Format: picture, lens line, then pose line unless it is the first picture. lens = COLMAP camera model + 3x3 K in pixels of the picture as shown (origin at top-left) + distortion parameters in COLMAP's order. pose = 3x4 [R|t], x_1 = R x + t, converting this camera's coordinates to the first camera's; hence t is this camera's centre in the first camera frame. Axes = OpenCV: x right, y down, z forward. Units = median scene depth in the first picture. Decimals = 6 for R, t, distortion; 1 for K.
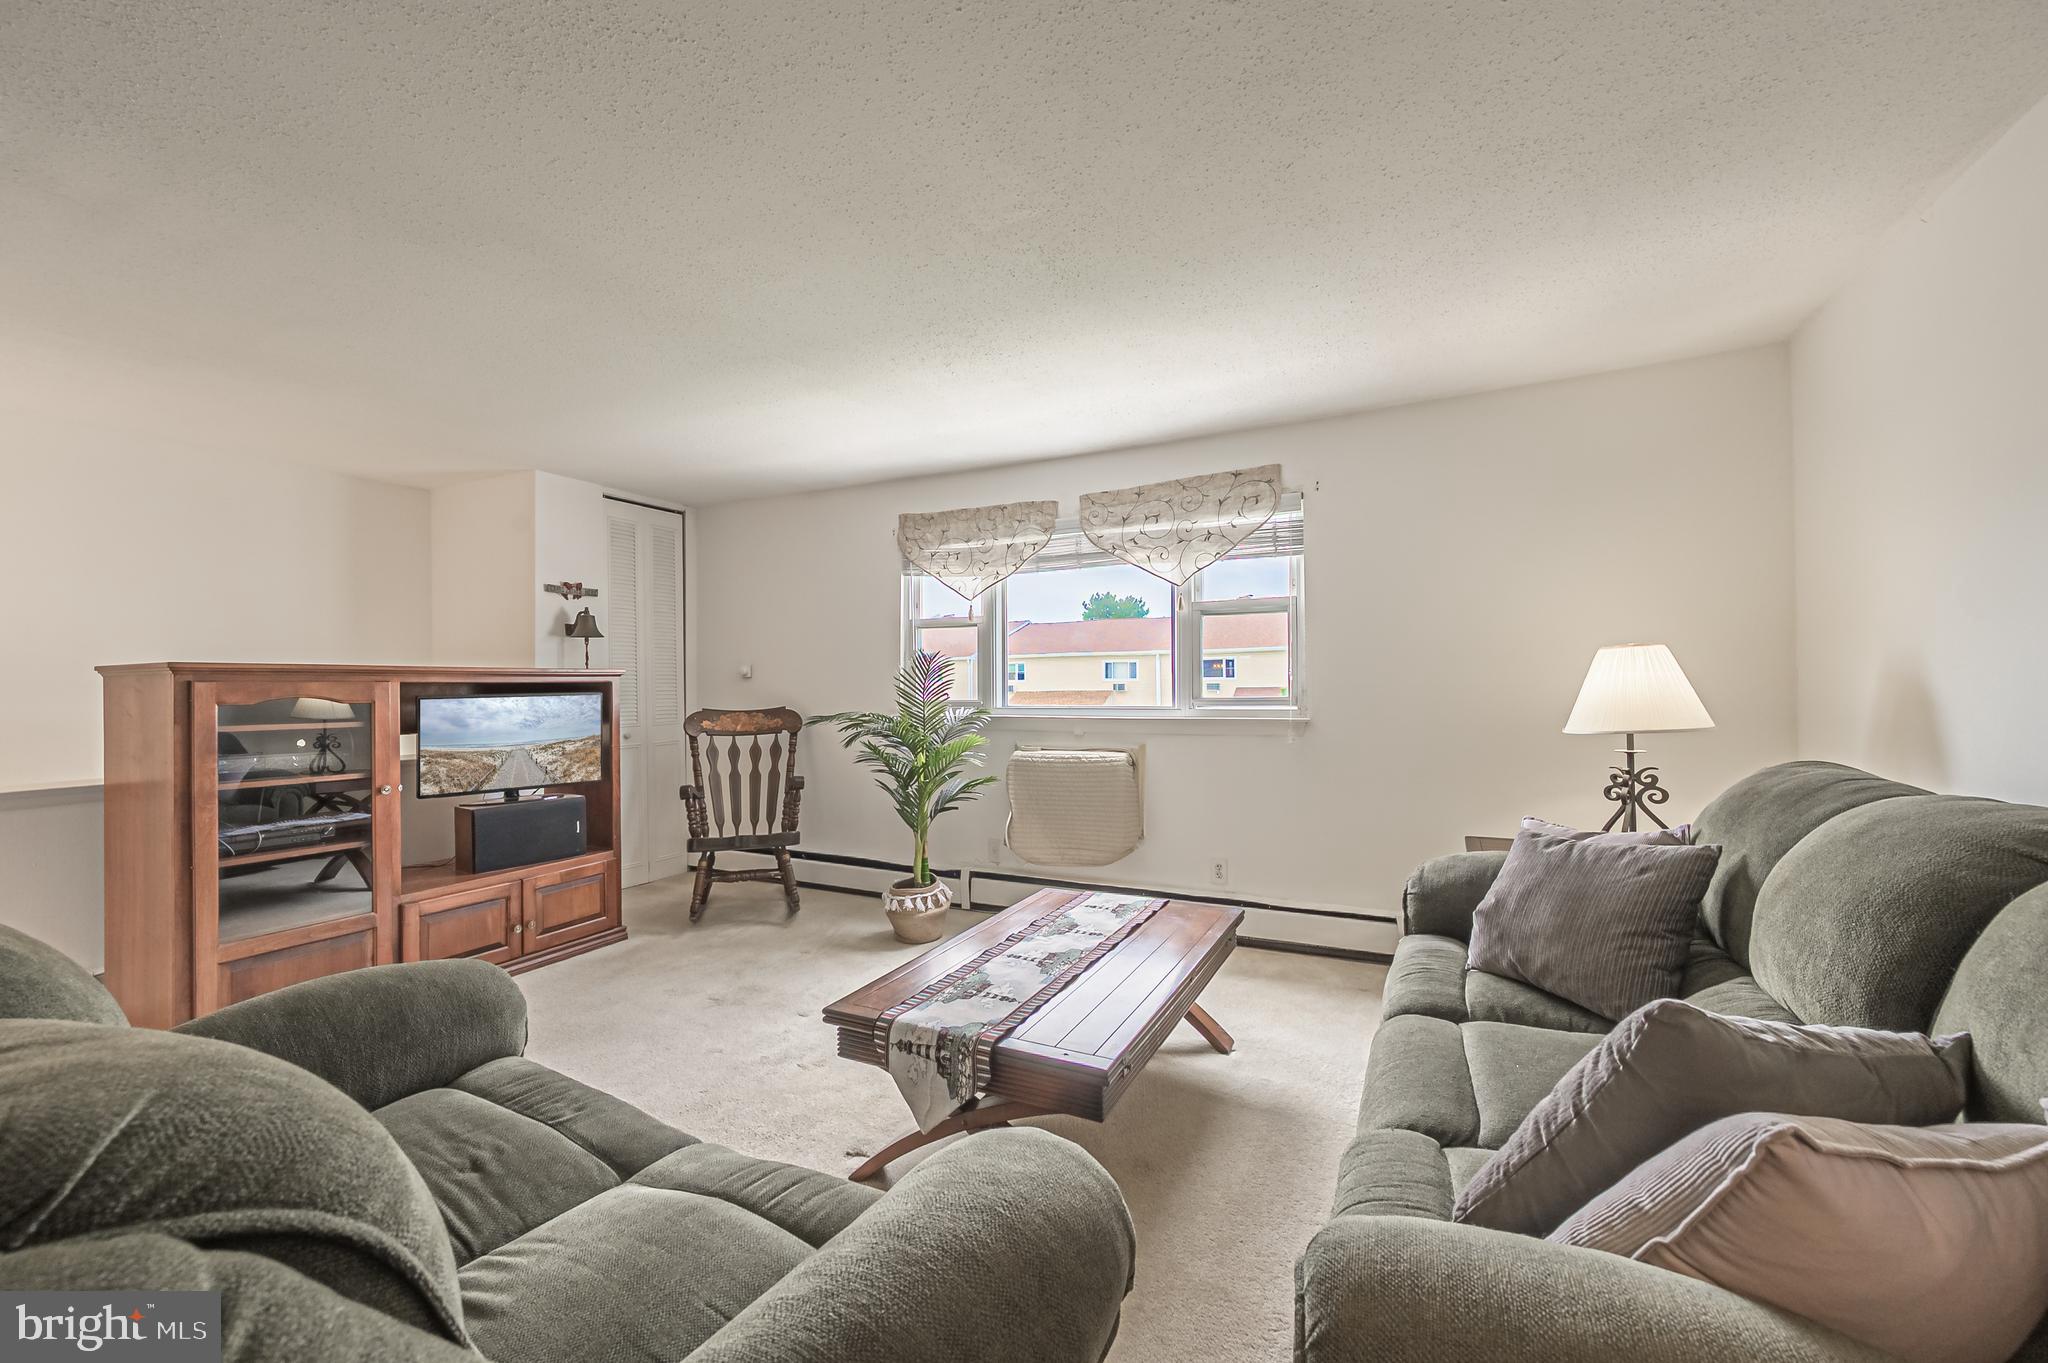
lens RADIAL K [[805.8, 0, 1053.4], [0, 805.8, 683.3], [0, 0, 1]] dist [-0.002612, -0.000311]
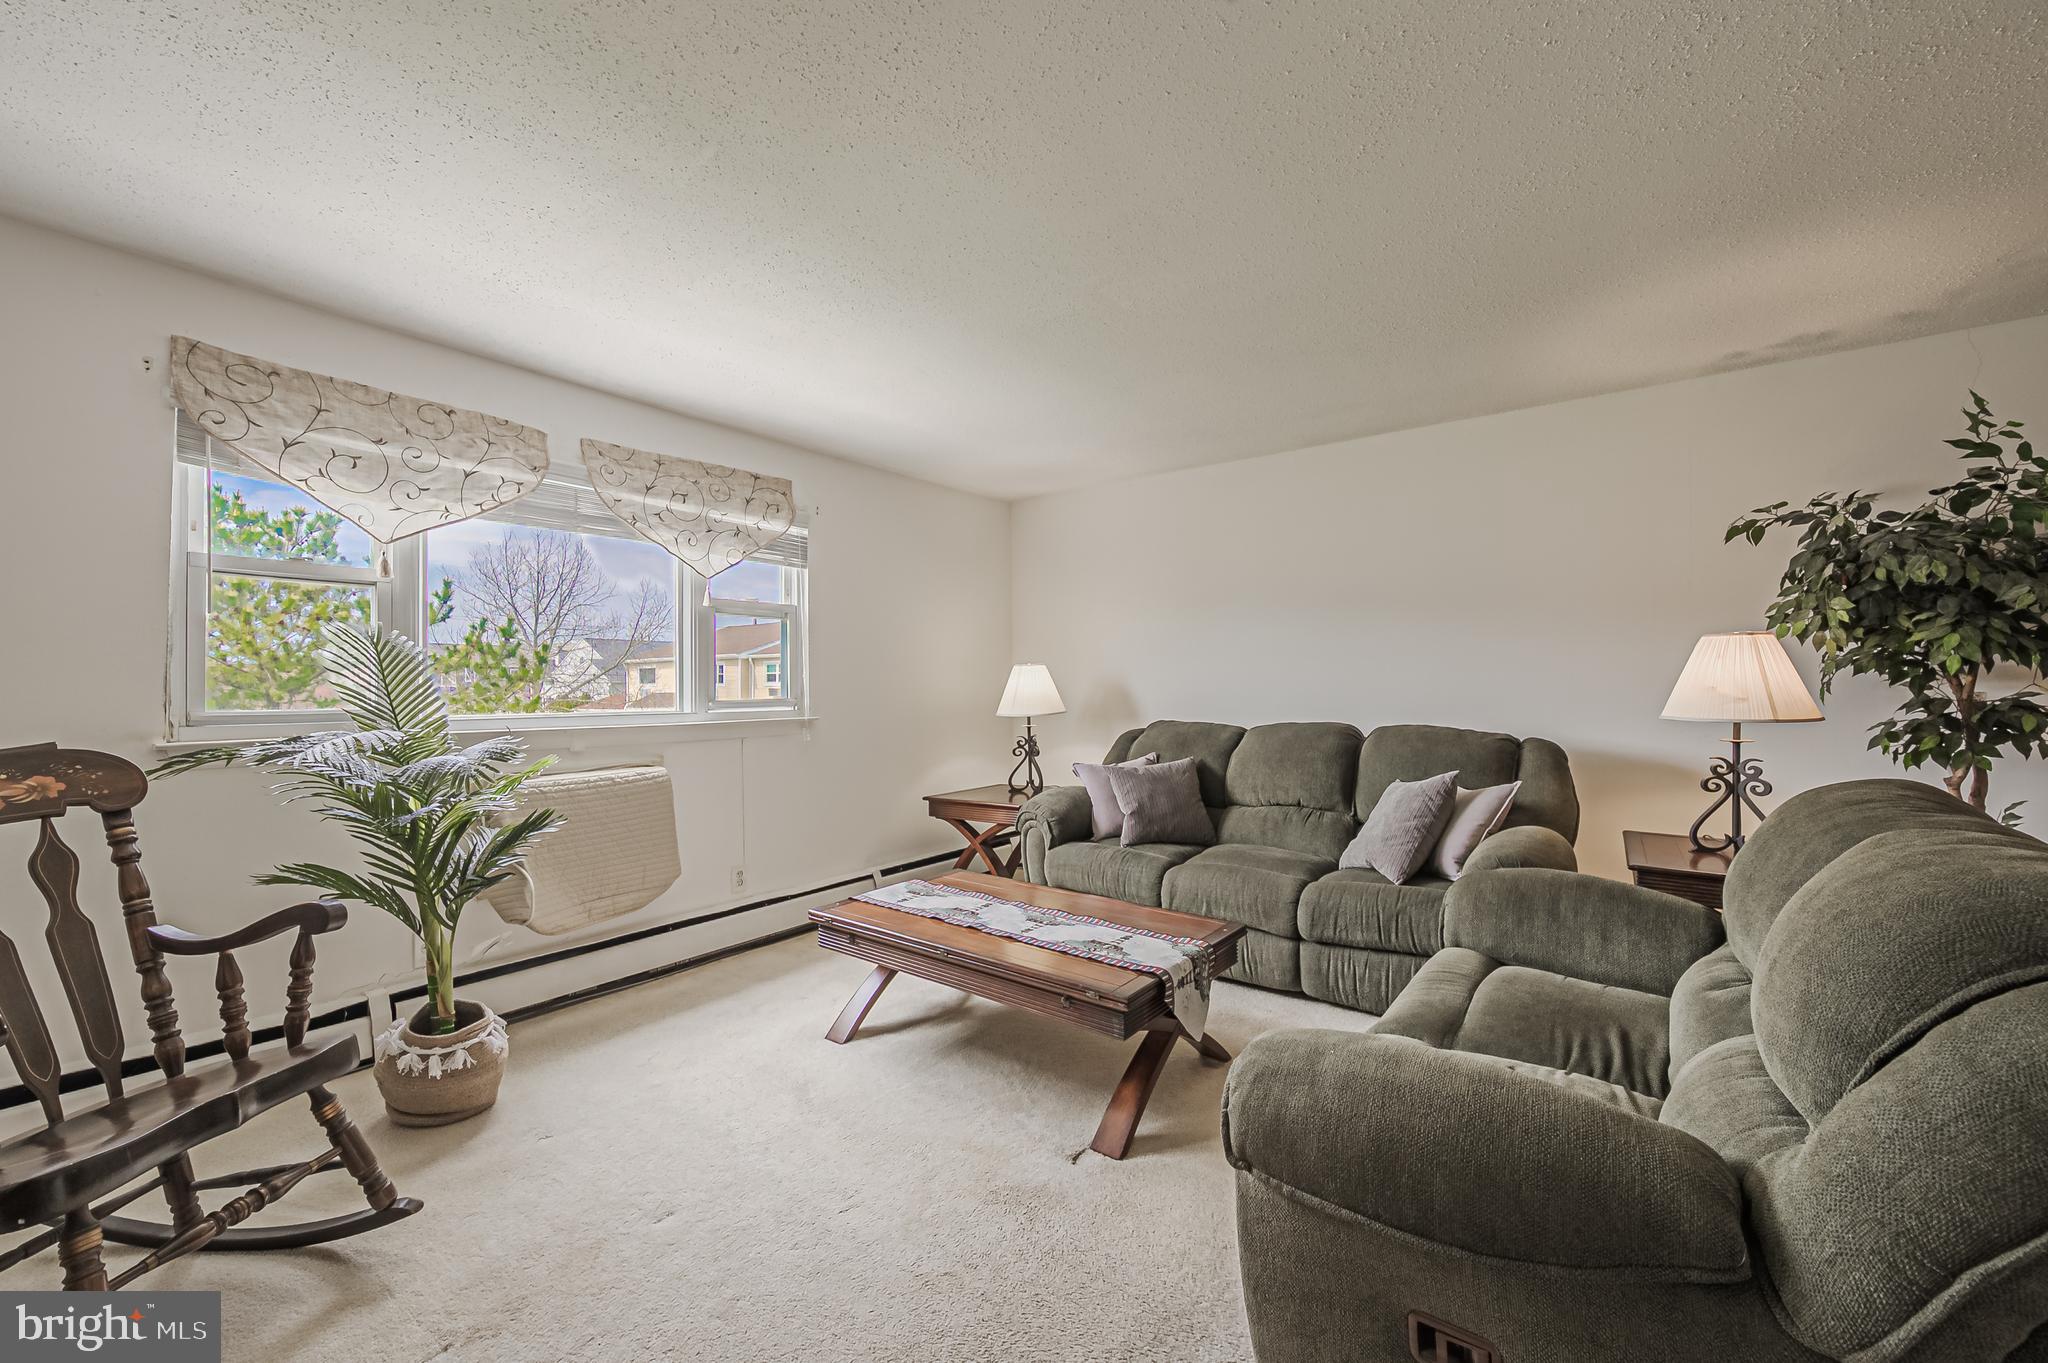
lens RADIAL K [[750.9, 0, 1064.4], [0, 750.9, 674.1], [0, 0, 1]] dist [-0.000232, -0.000079]
pose [[0.163681, 0.015793, 0.986387, -0.652448], [-0.000765, 0.999874, -0.015882, 0.001643], [-0.986513, 0.001845, 0.163672, 0.480581]]
